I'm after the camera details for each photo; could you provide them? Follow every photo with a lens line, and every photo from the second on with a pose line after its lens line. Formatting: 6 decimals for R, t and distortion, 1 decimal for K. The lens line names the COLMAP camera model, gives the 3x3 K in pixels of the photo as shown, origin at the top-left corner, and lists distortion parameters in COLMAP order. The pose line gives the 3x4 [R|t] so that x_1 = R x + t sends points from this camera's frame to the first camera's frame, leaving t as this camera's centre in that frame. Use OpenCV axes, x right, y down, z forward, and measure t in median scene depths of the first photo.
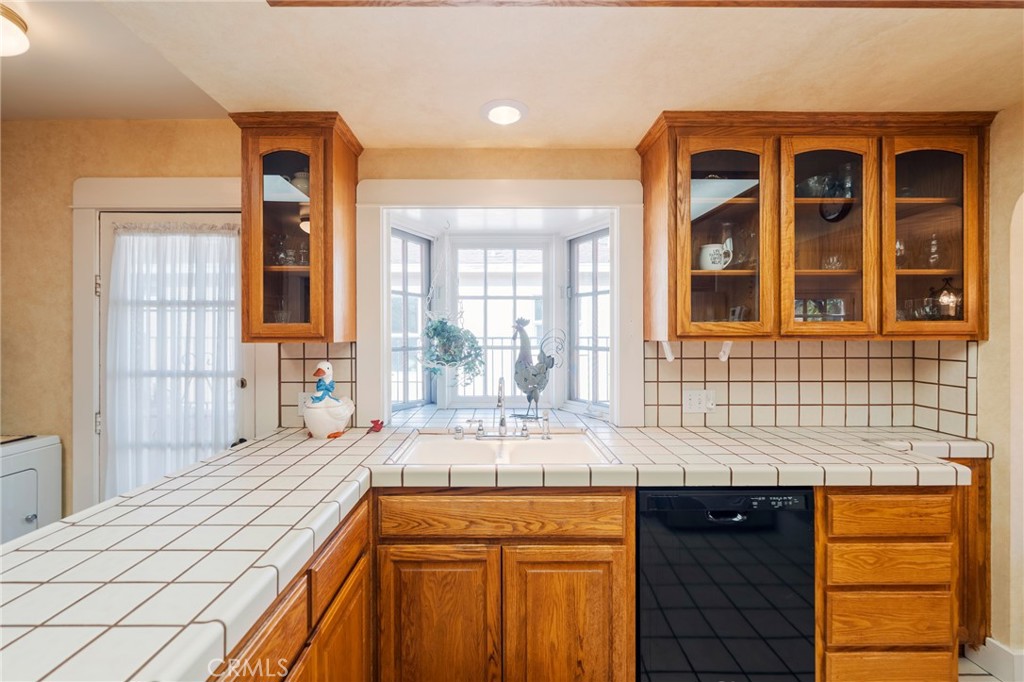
lens RADIAL K [[414.2, 0, 511.8], [0, 414.2, 332.3], [0, 0, 1]] dist [-0.003729, -0.000545]
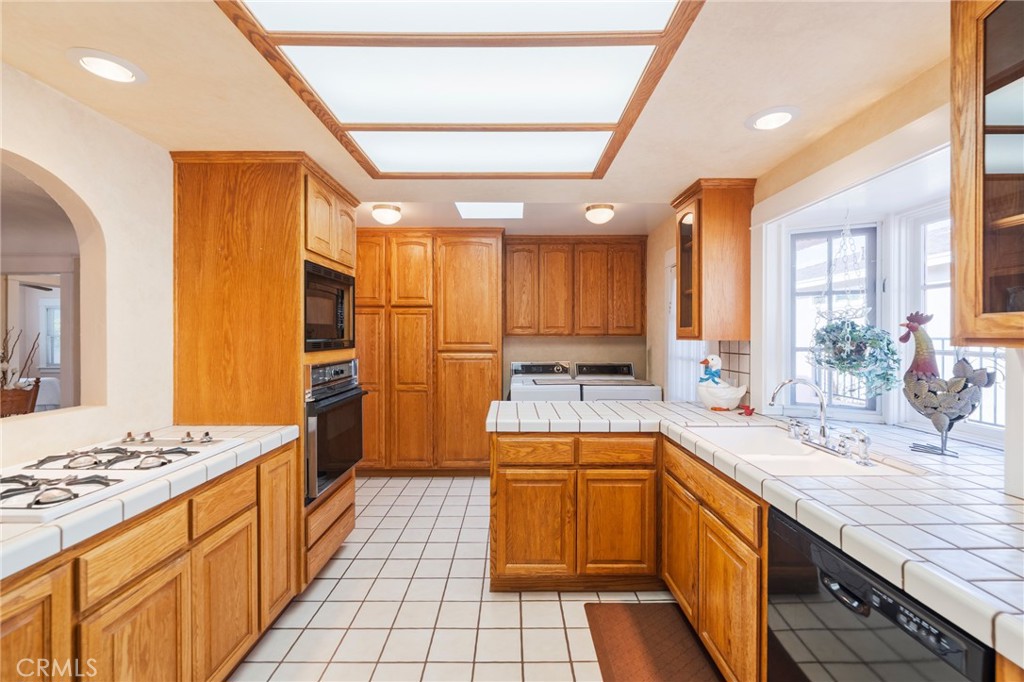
lens RADIAL K [[414.2, 0, 512.1], [0, 414.2, 337.7], [0, 0, 1]] dist [-0.003729, -0.000545]
pose [[0.000178, 0.008158, -0.999967, 0.850751], [0.003143, 0.999962, 0.008159, 0.000890], [0.999995, -0.003144, 0.000152, 0.302890]]
